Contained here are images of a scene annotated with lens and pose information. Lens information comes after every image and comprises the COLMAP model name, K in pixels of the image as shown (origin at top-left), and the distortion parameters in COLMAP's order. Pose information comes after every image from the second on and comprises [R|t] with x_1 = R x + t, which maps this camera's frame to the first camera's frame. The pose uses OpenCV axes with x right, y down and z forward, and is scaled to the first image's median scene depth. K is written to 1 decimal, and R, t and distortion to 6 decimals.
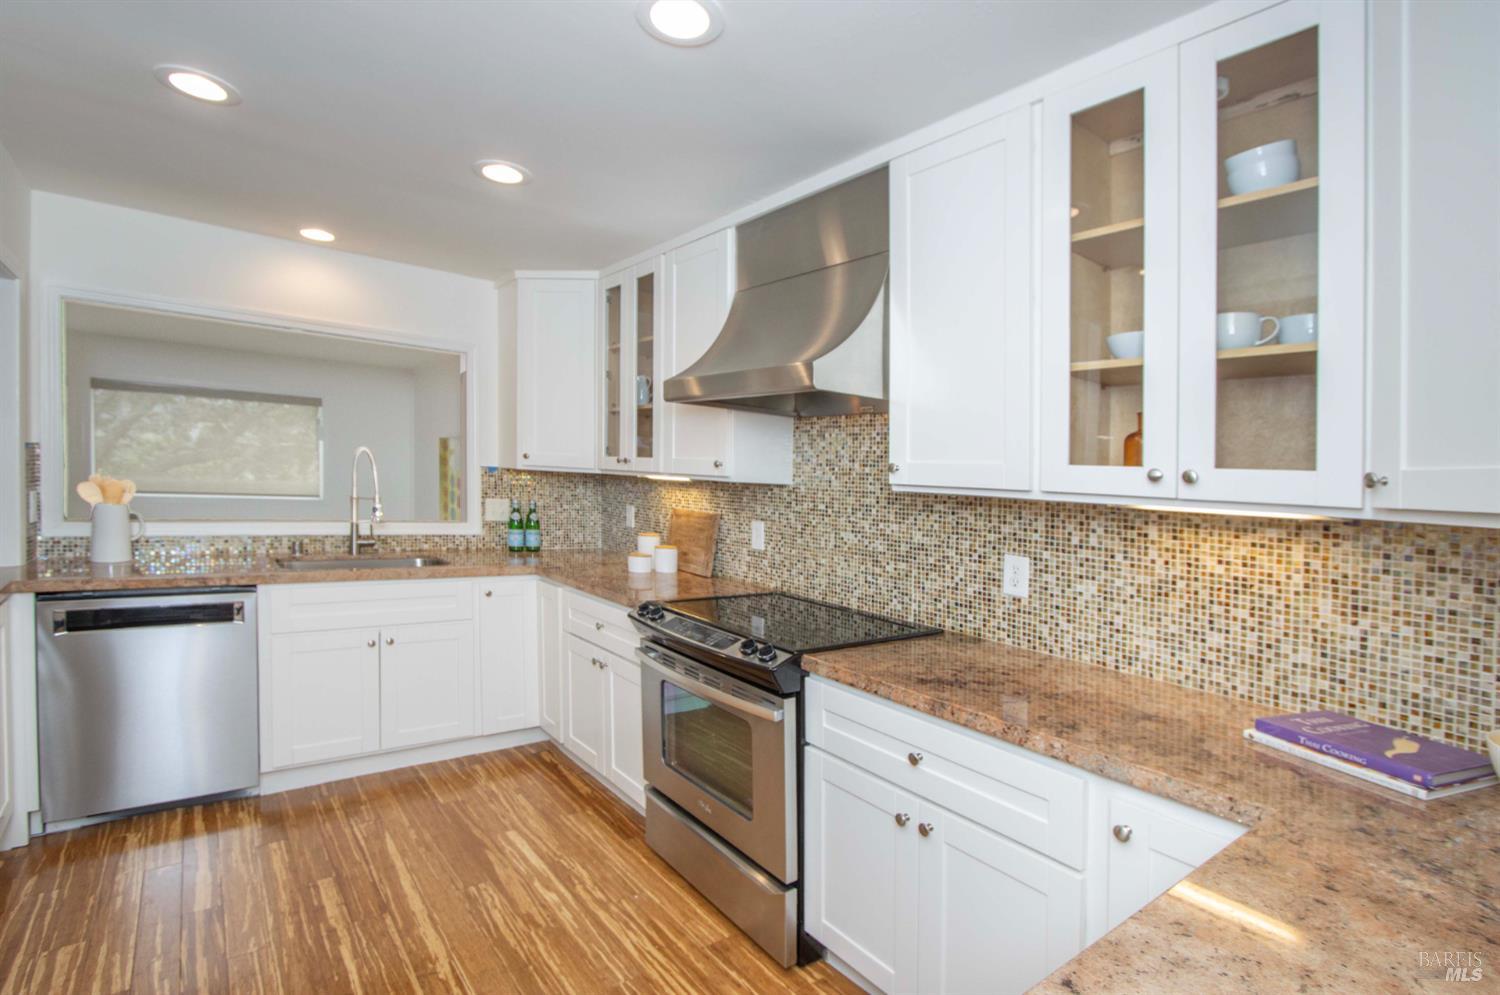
lens RADIAL K [[685.1, 0, 738.8], [0, 685.1, 504.3], [0, 0, 1]] dist [-0.023378, 0.002579]
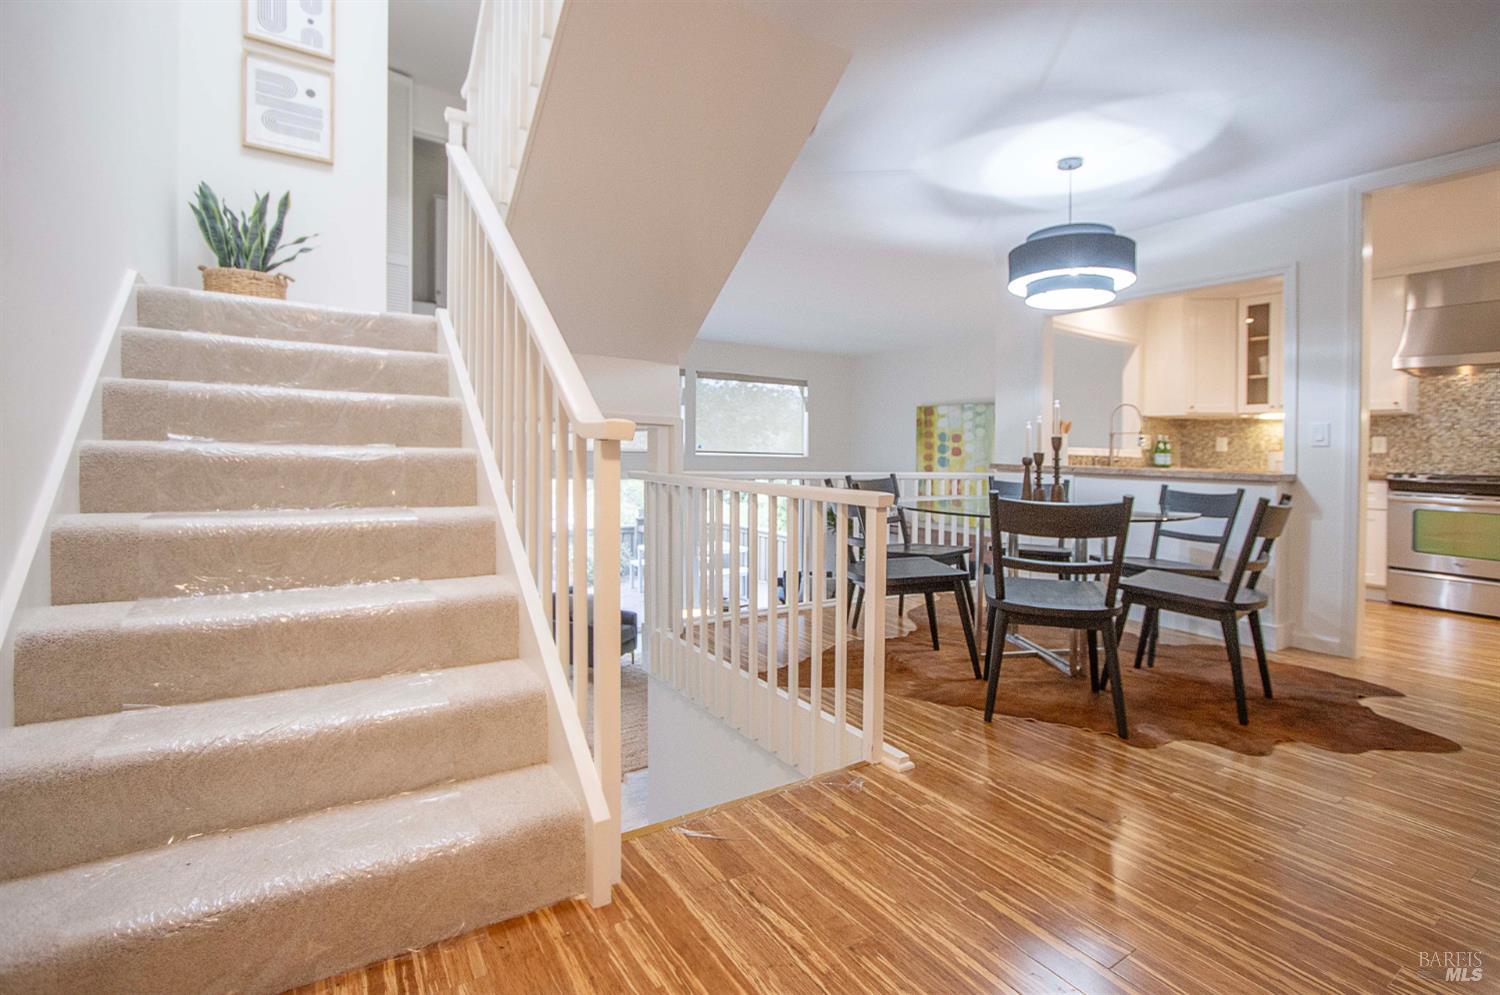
lens RADIAL K [[685.1, 0, 735.6], [0, 685.1, 450.7], [0, 0, 1]] dist [-0.023378, 0.002579]
pose [[0.993350, -0.034974, -0.109694, -2.036024], [0.030511, 0.998647, -0.042102, 0.117341], [0.111018, 0.038475, 0.993073, -1.277375]]
